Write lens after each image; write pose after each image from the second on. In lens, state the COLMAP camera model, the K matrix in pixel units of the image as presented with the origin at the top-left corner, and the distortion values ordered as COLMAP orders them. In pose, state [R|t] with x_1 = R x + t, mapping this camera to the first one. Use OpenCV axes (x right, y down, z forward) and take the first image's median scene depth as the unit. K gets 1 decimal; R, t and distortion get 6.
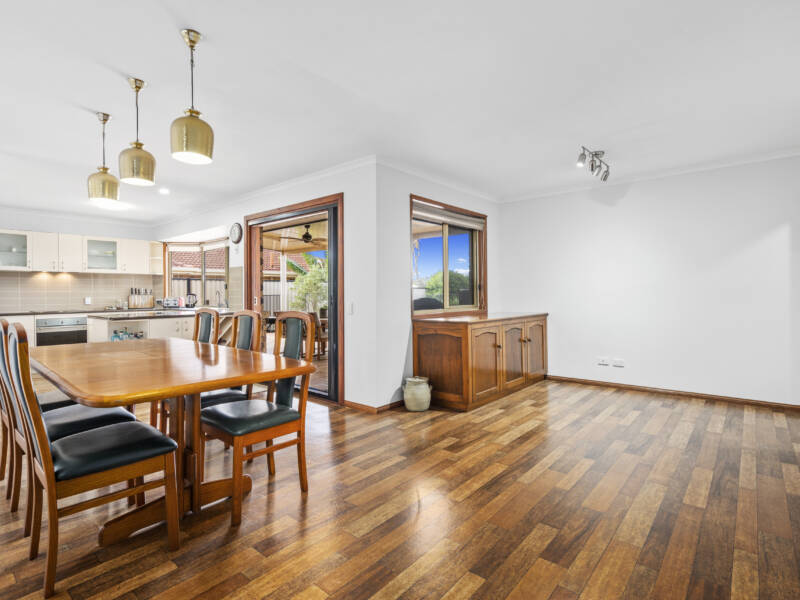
lens RADIAL K [[413.1, 0, 394.3], [0, 413.1, 298.5], [0, 0, 1]] dist [-0.004101, -0.000536]
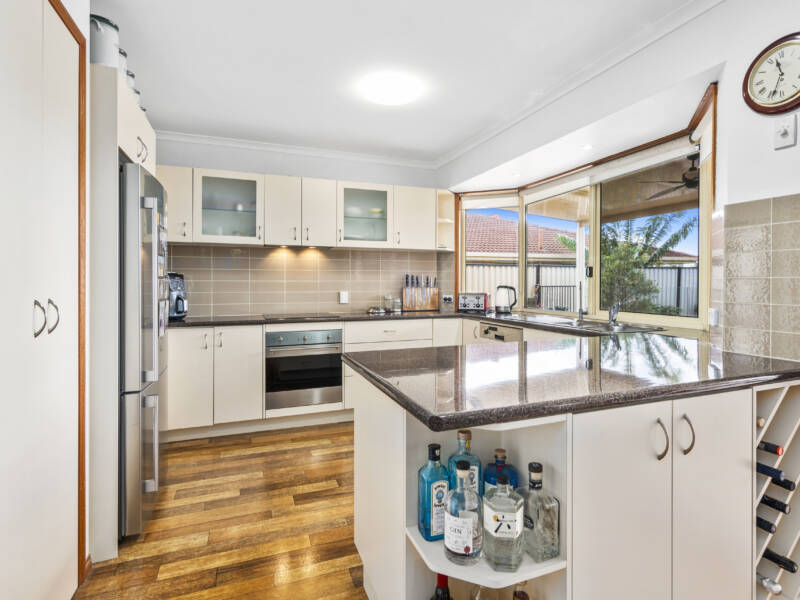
lens RADIAL K [[413.1, 0, 401.9], [0, 413.1, 292.6], [0, 0, 1]] dist [-0.004101, -0.000536]
pose [[0.878792, 0.018354, -0.476853, -0.389315], [-0.012263, 0.999799, 0.015884, -0.010856], [0.477048, -0.008111, 0.878840, 0.521026]]
